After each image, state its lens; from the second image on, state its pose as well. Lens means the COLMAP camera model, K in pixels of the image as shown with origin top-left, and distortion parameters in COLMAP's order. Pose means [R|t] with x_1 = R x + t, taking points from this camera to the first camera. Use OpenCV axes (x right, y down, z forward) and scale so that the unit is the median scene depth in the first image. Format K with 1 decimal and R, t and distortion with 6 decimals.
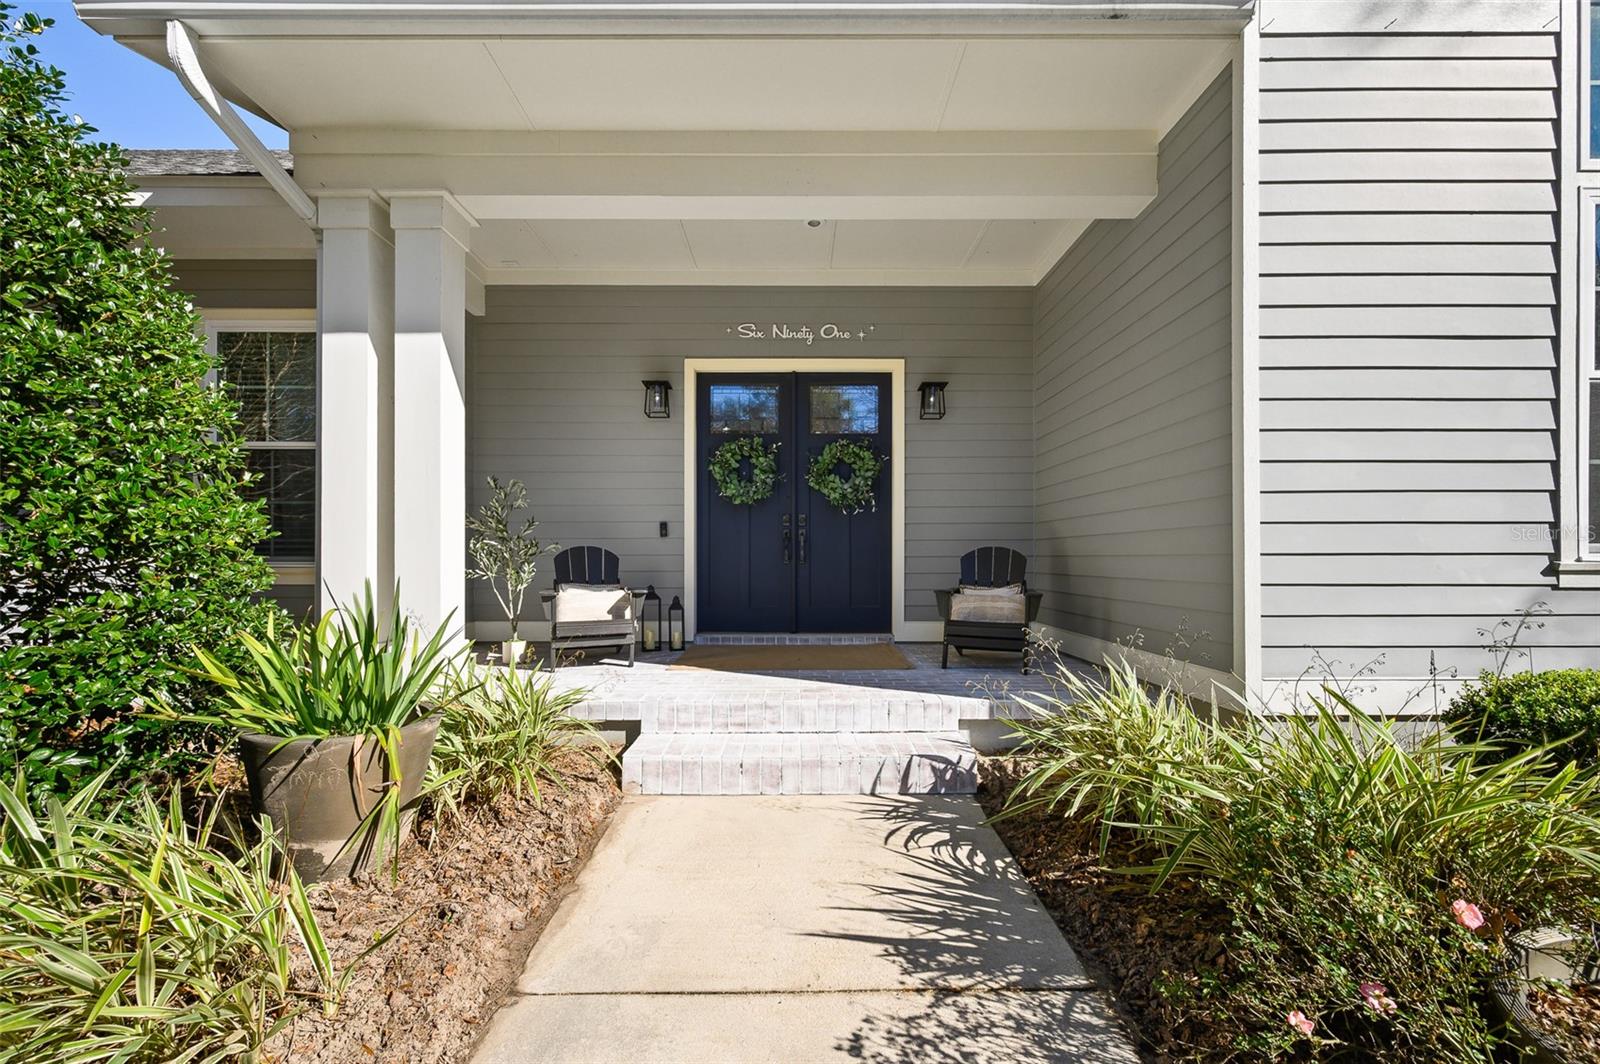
lens RADIAL K [[641.2, 0, 805.8], [0, 641.2, 533.0], [0, 0, 1]] dist [0.002911, -0.000091]
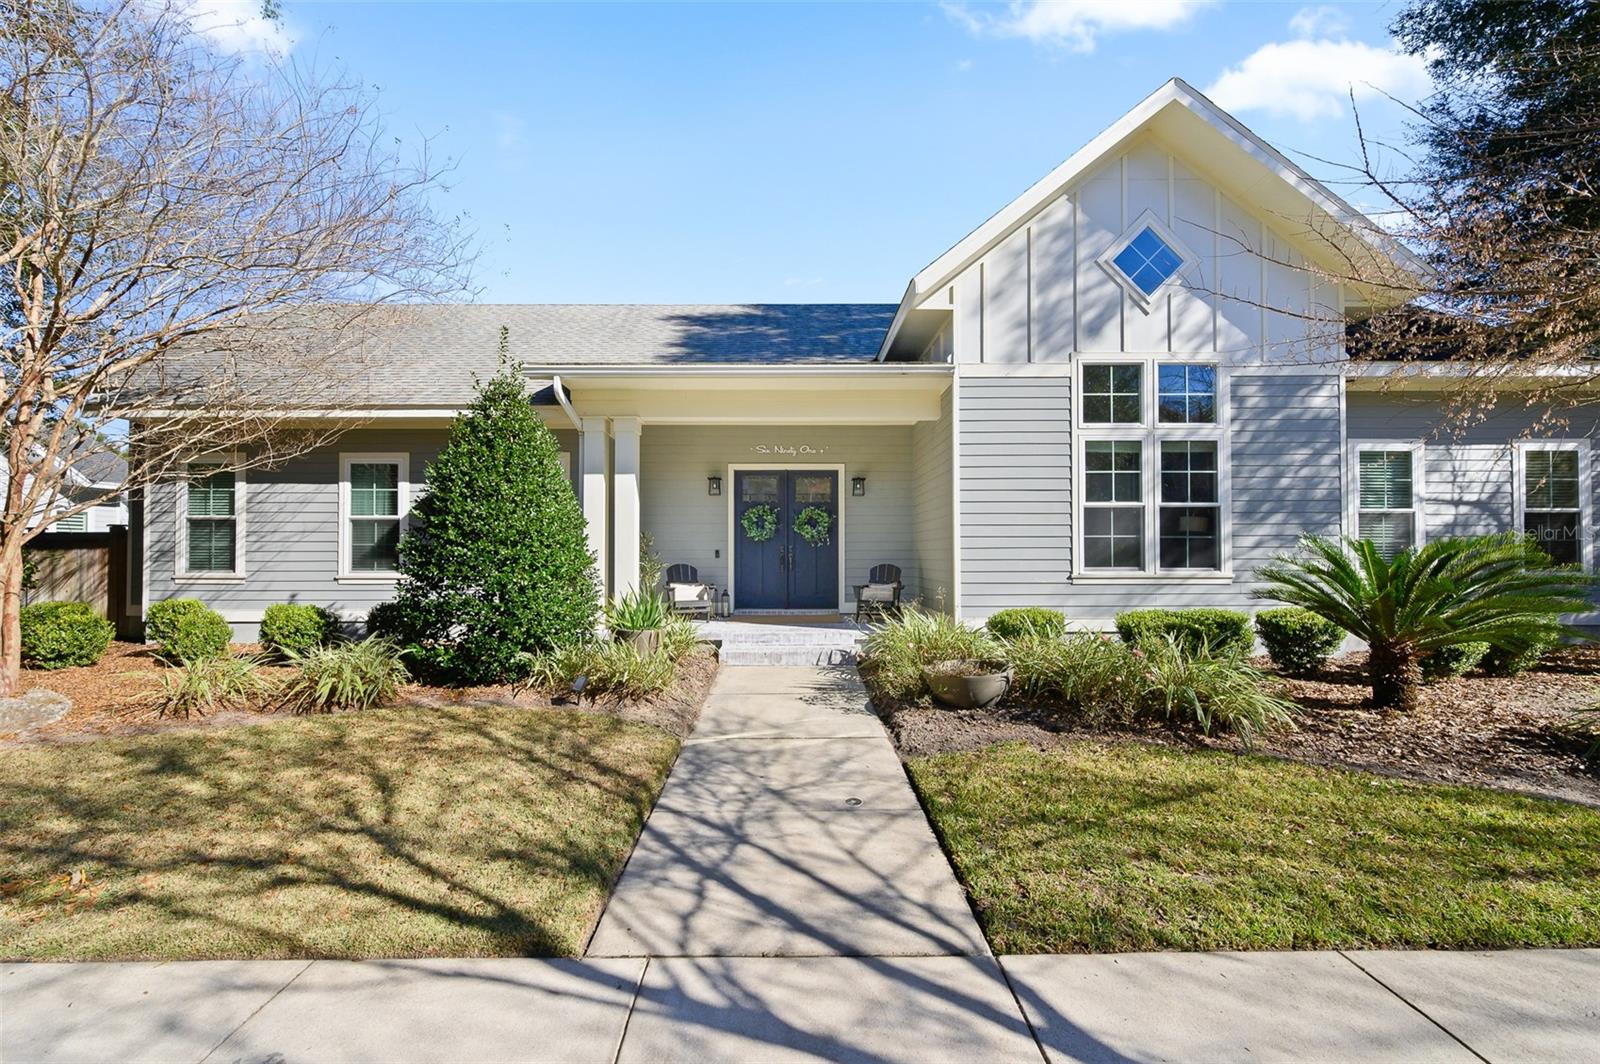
lens RADIAL K [[641.2, 0, 793.6], [0, 641.2, 531.5], [0, 0, 1]] dist [0.002911, -0.000091]
pose [[0.999960, -0.001426, -0.008791, 0.021755], [0.001410, 0.999997, -0.001830, -0.074694], [0.008793, 0.001817, 0.999960, -0.974676]]
